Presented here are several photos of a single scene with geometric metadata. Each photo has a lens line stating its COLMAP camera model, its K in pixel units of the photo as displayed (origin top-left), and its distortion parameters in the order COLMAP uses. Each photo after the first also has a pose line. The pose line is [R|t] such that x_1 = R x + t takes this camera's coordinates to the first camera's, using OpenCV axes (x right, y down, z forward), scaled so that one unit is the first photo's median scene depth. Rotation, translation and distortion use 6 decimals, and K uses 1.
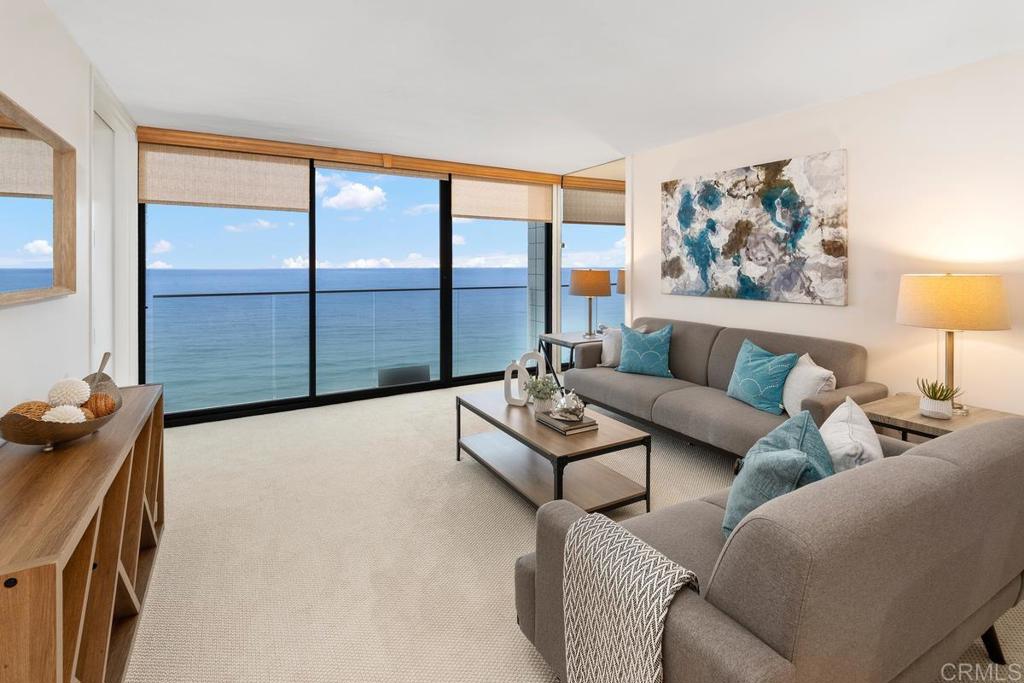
lens RADIAL K [[474.8, 0, 506.3], [0, 474.8, 269.6], [0, 0, 1]] dist [0.000314, -0.000620]
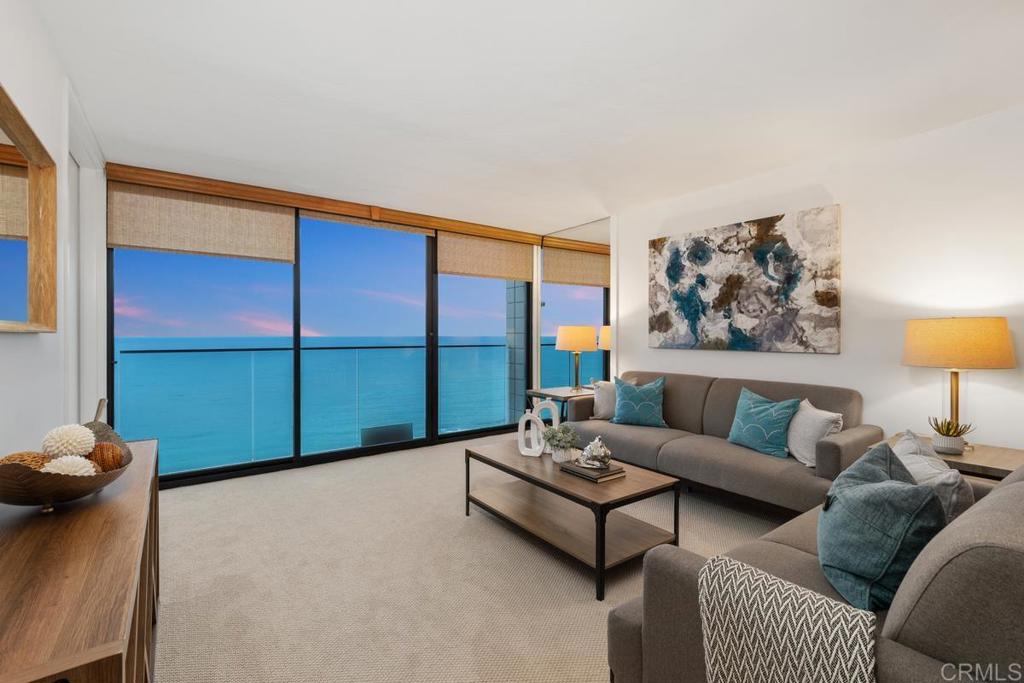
lens RADIAL K [[451.6, 0, 498.0], [0, 451.6, 337.5], [0, 0, 1]] dist [-0.001013, 0.000182]
pose [[0.995200, -0.000848, 0.097854, -0.110877], [0.001070, 0.999997, -0.002214, 0.034786], [-0.097851, 0.002308, 0.995198, 0.064415]]
